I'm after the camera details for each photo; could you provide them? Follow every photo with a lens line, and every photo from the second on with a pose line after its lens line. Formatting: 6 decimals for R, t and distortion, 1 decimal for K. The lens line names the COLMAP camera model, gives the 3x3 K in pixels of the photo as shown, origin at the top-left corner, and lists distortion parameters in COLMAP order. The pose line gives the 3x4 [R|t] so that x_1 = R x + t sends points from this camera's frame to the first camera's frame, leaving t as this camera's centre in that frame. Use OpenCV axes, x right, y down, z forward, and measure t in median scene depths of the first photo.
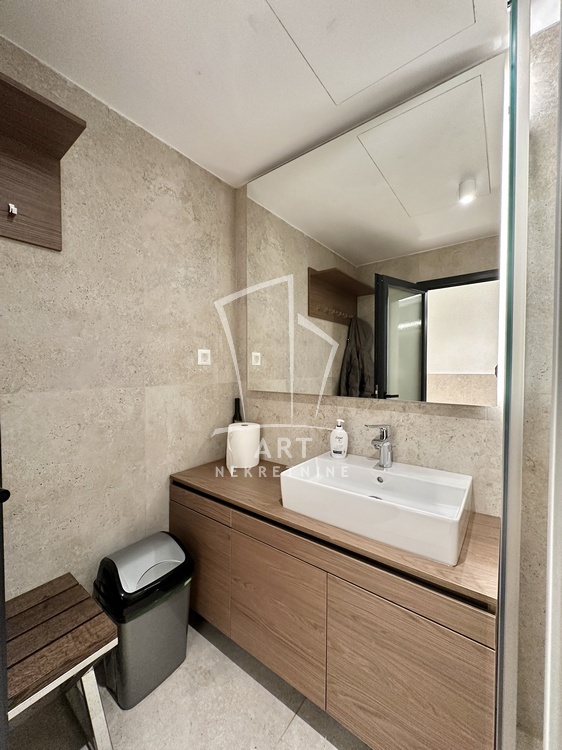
lens RADIAL K [[297.6, 0, 281.0], [0, 297.6, 375.1], [0, 0, 1]] dist [0.000513, 0.000705]
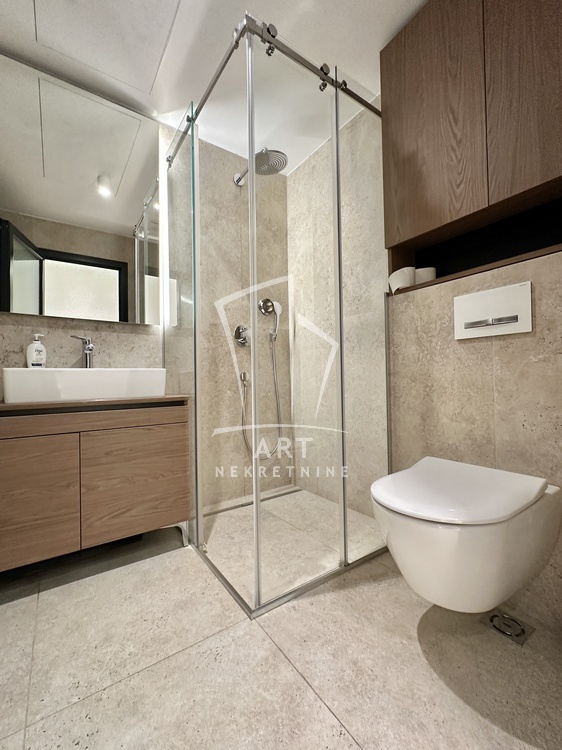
lens RADIAL K [[320.2, 0, 280.2], [0, 320.2, 375.3], [0, 0, 1]] dist [-0.001768, -0.000294]
pose [[0.312225, 0.006320, 0.949987, -0.635794], [0.048044, 0.998593, -0.022433, 0.382885], [-0.948793, 0.052645, 0.311482, -0.149697]]
